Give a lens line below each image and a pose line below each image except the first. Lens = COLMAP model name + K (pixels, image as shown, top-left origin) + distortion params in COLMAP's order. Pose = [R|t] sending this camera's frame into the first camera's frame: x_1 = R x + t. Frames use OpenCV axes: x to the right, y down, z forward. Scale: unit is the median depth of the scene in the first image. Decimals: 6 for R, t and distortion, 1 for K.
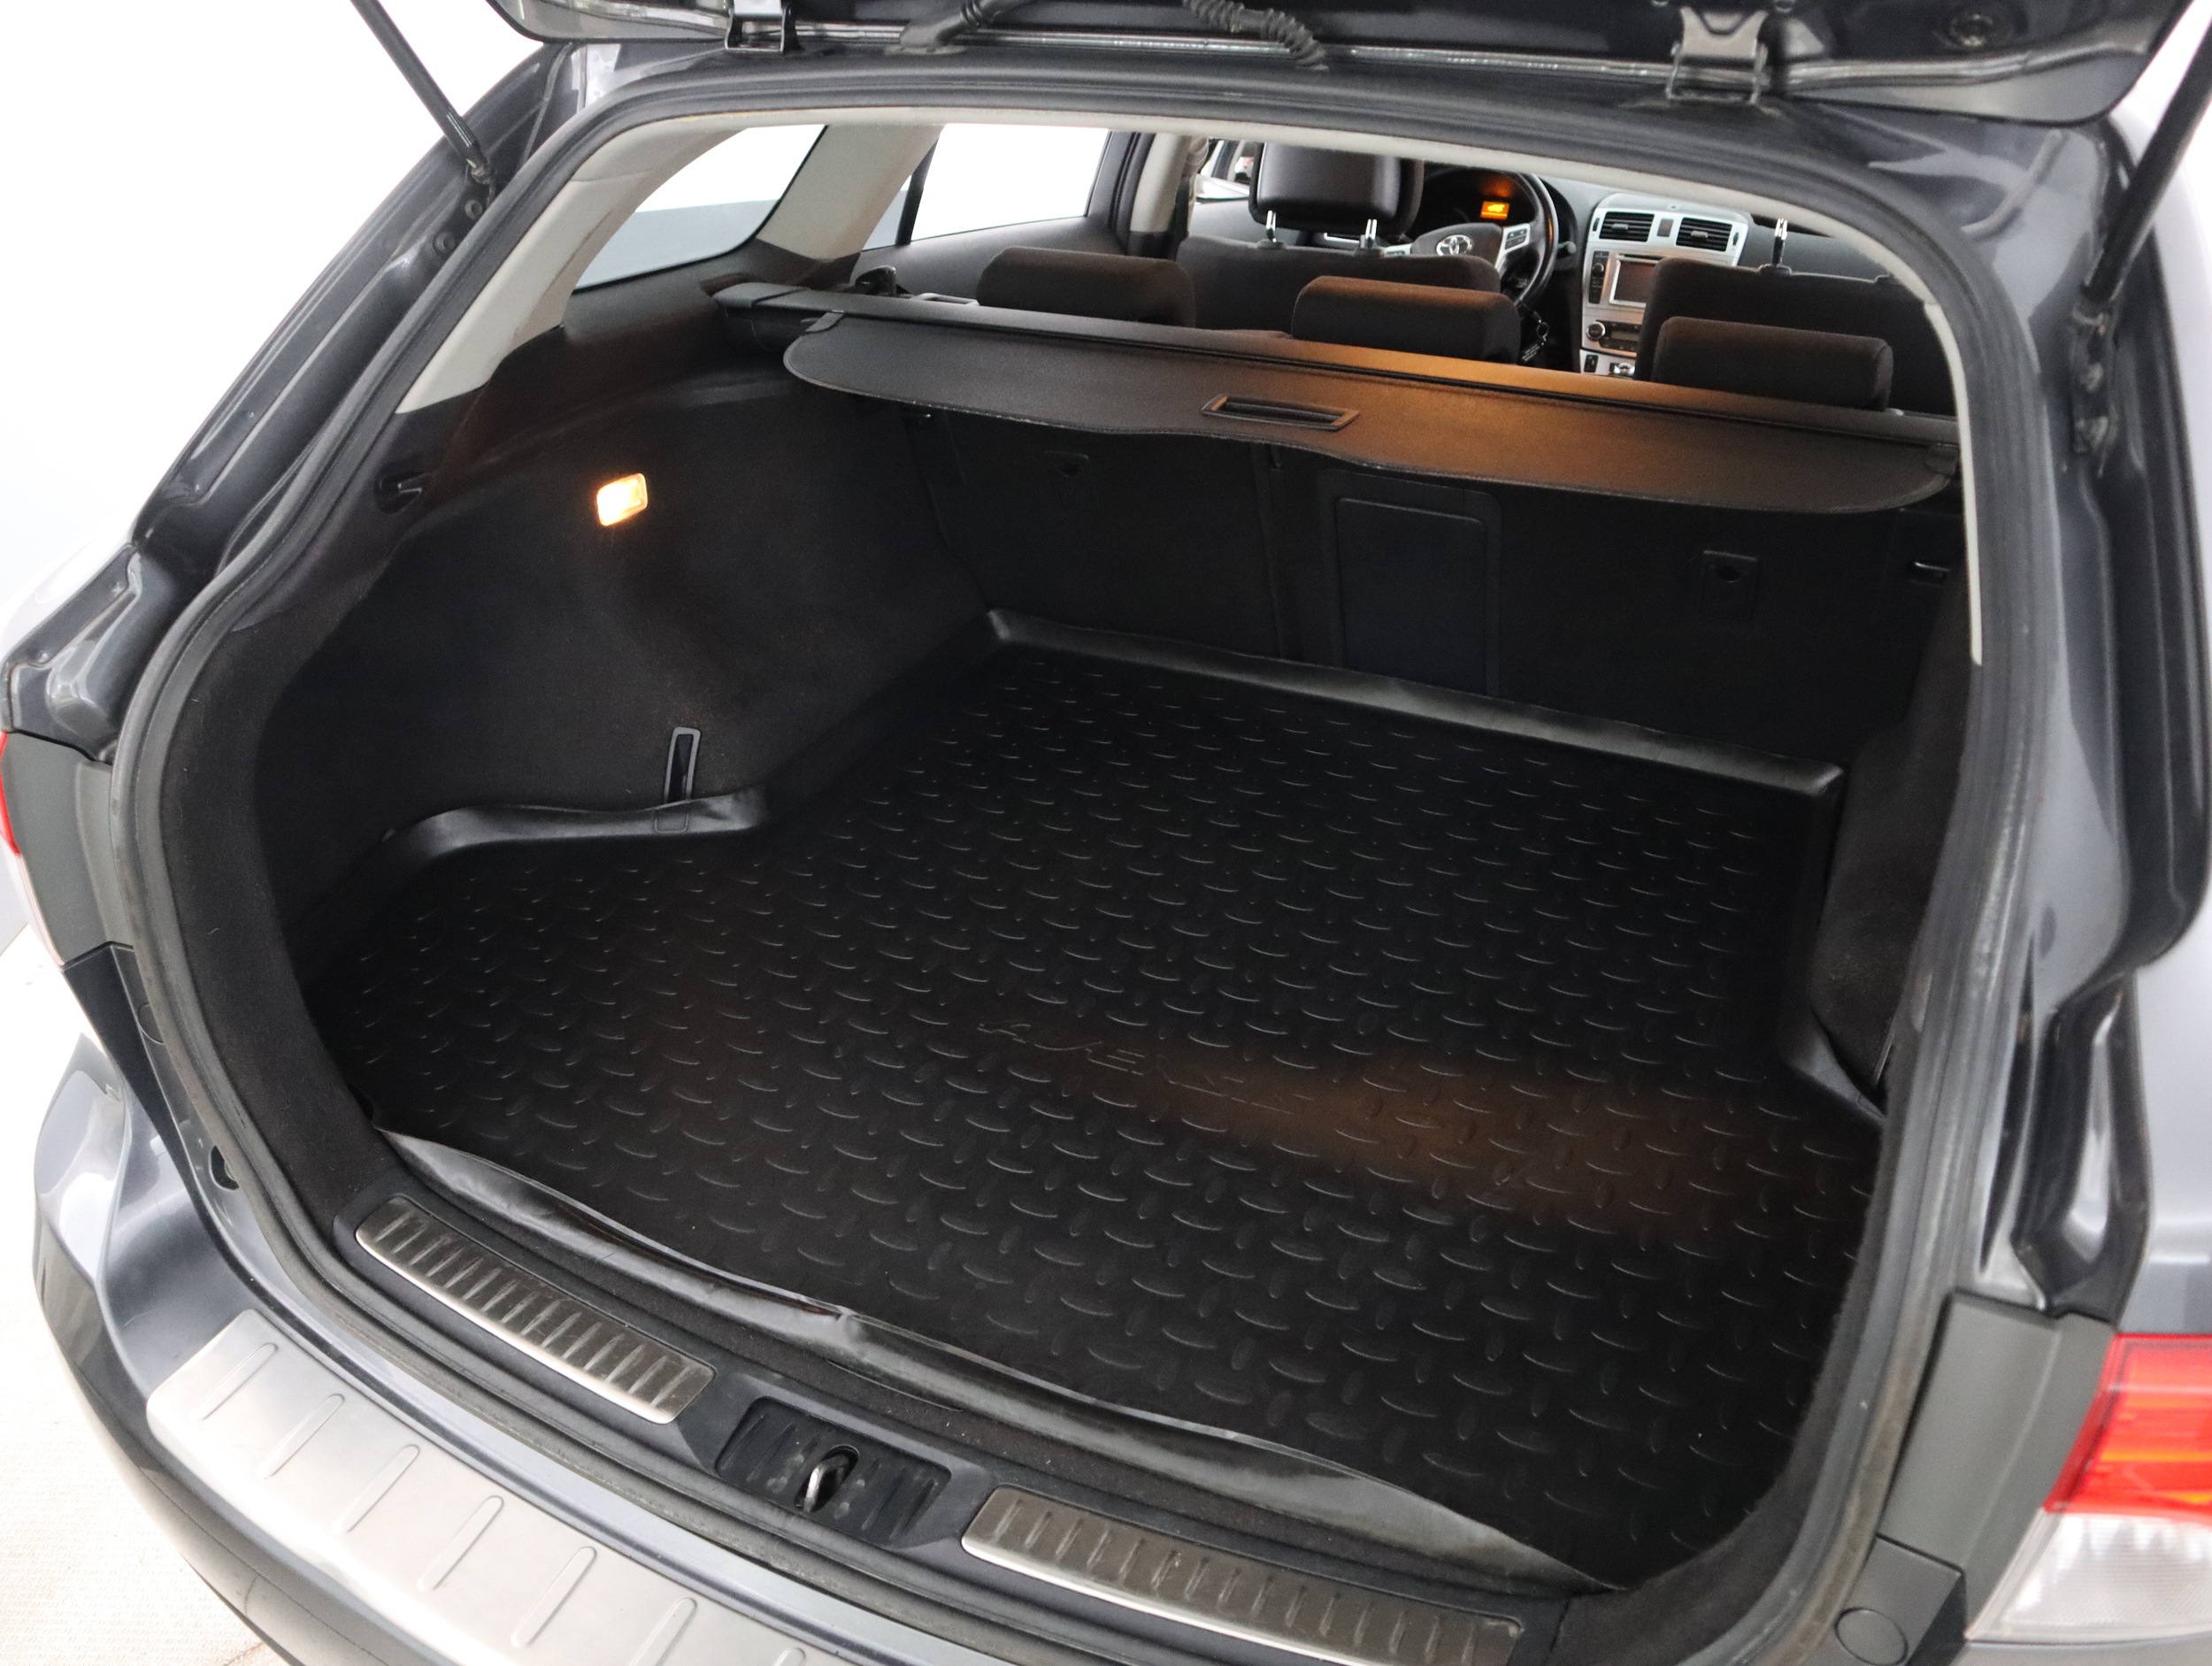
lens RADIAL K [[1722.0, 0, 1112.2], [0, 1722.0, 879.1], [0, 0, 1]] dist [-0.120554, 0.052586]
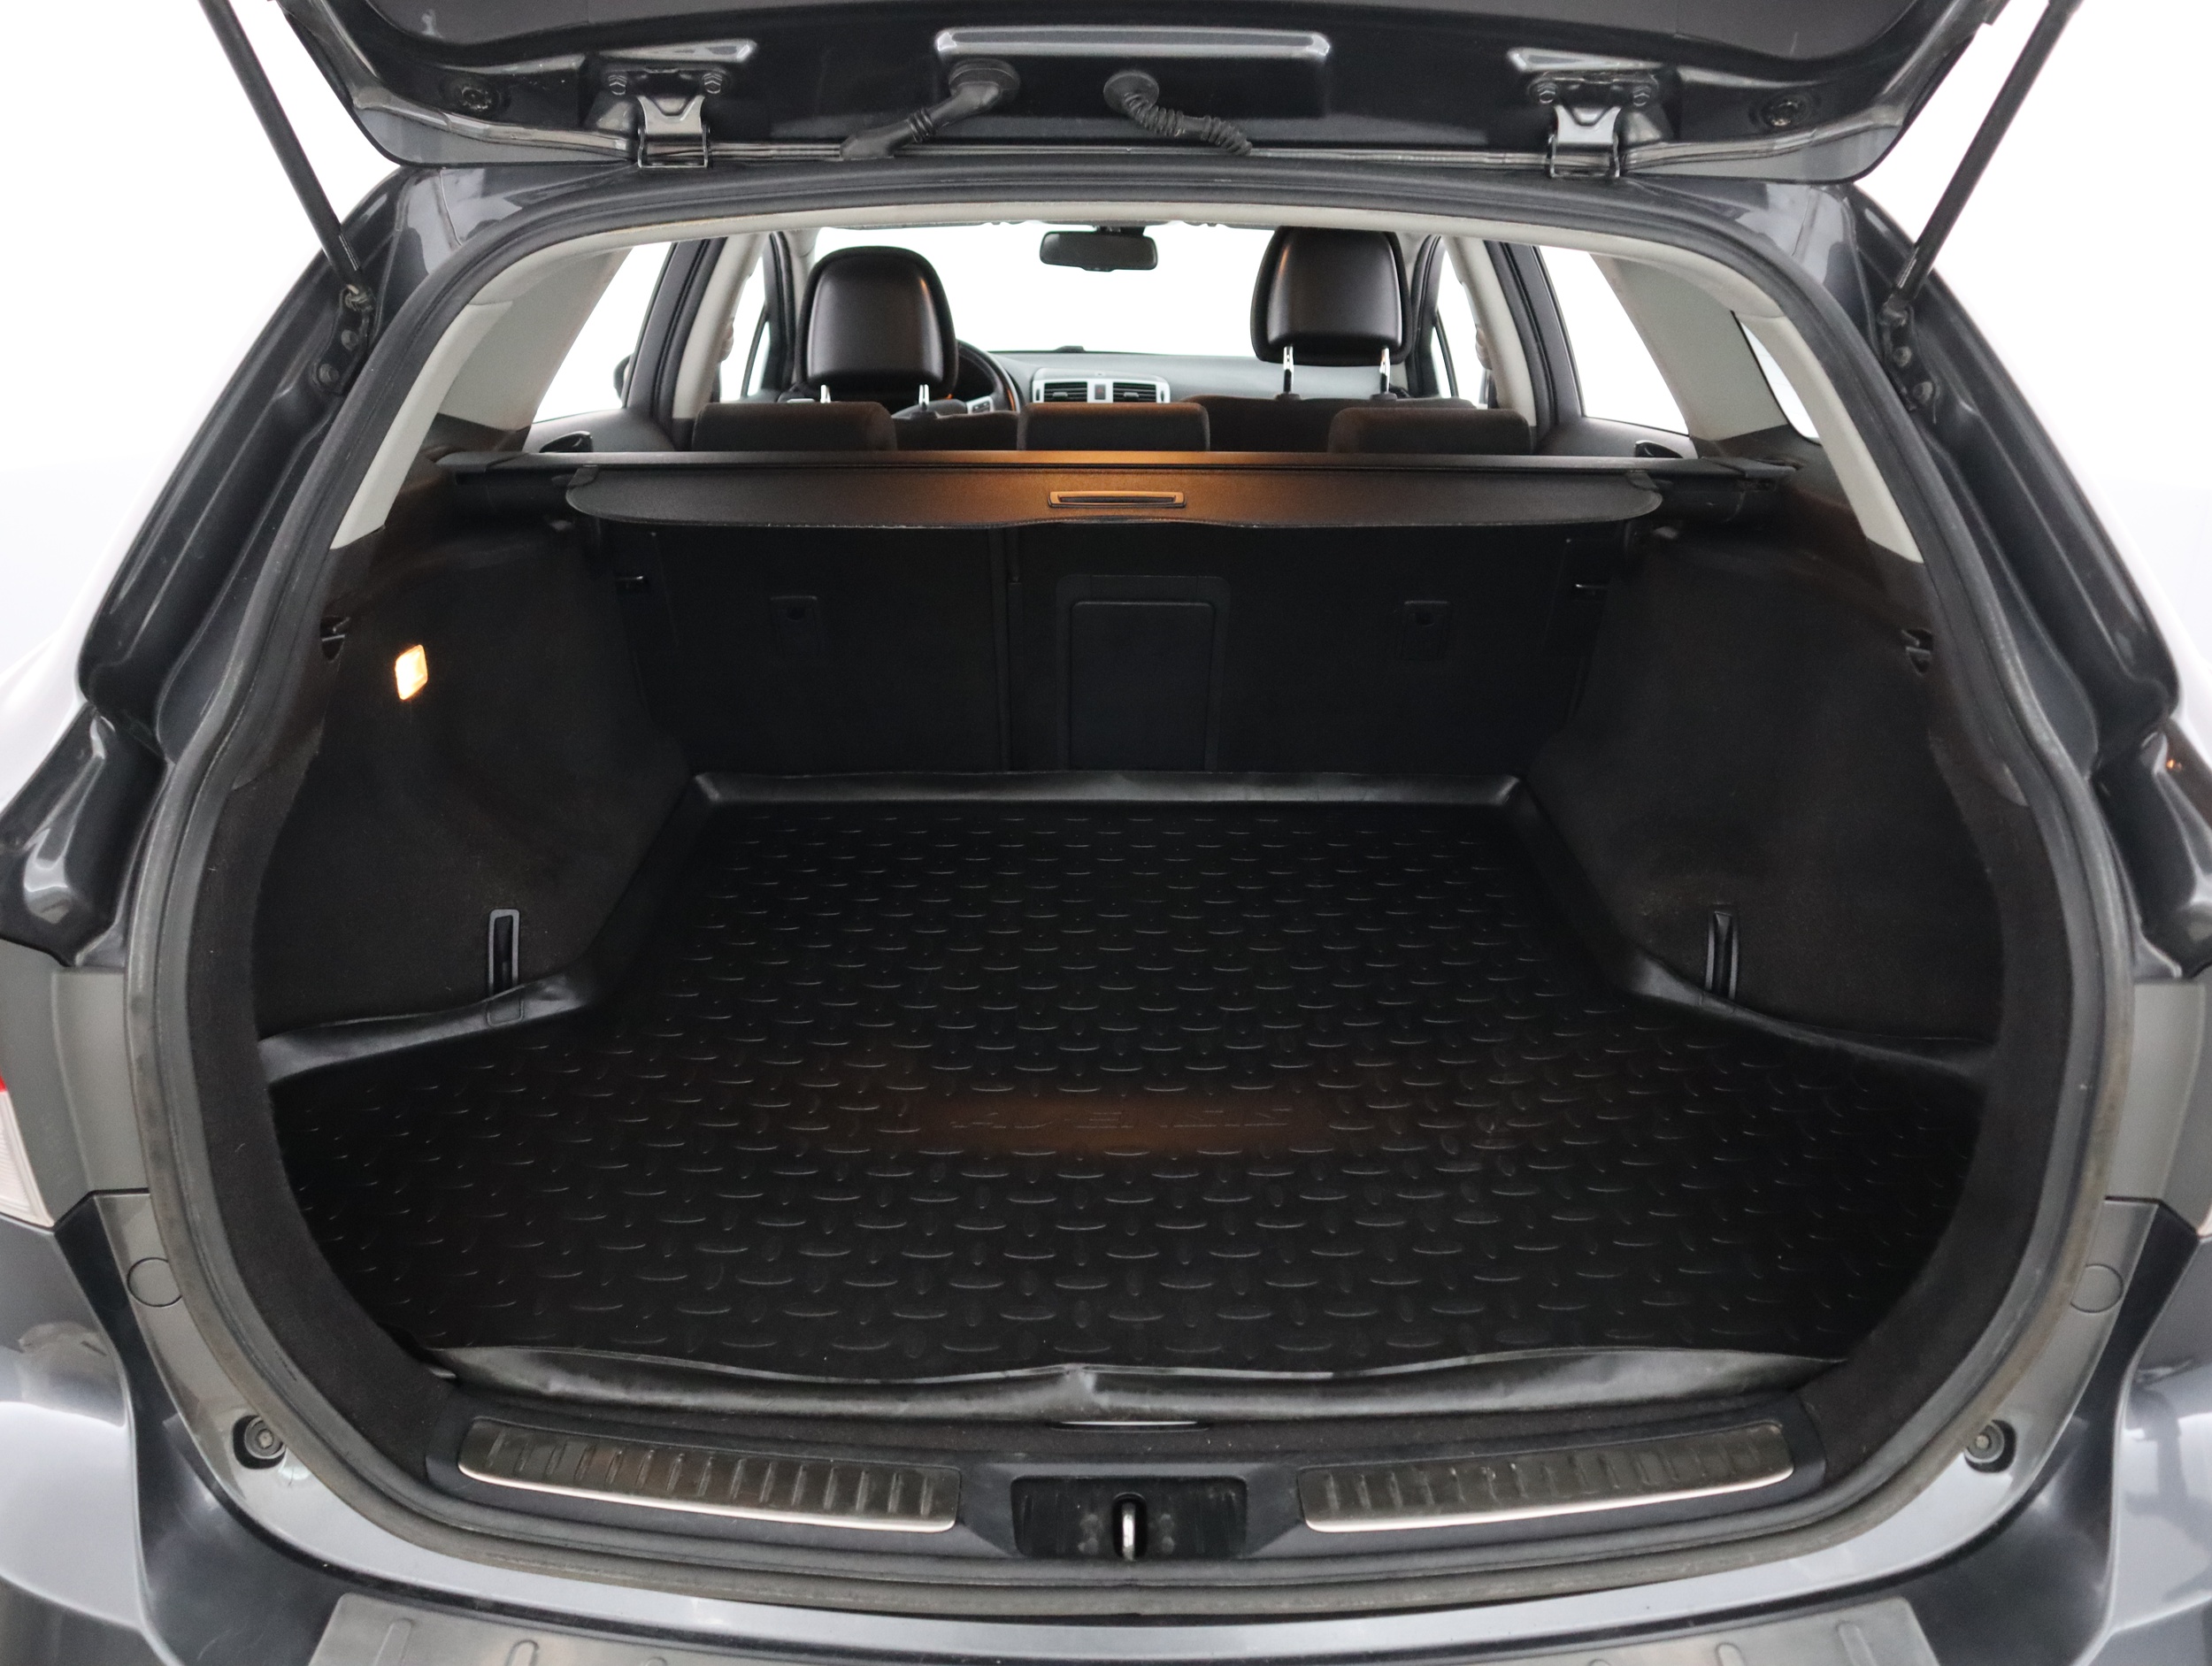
lens RADIAL K [[1722.0, 0, 1112.2], [0, 1722.0, 879.1], [0, 0, 1]] dist [-0.120554, 0.052586]
pose [[0.902033, -0.165253, 0.398784, -0.439211], [0.216618, 0.972369, -0.087038, 0.065421], [-0.373382, 0.164895, 0.912905, 0.046820]]
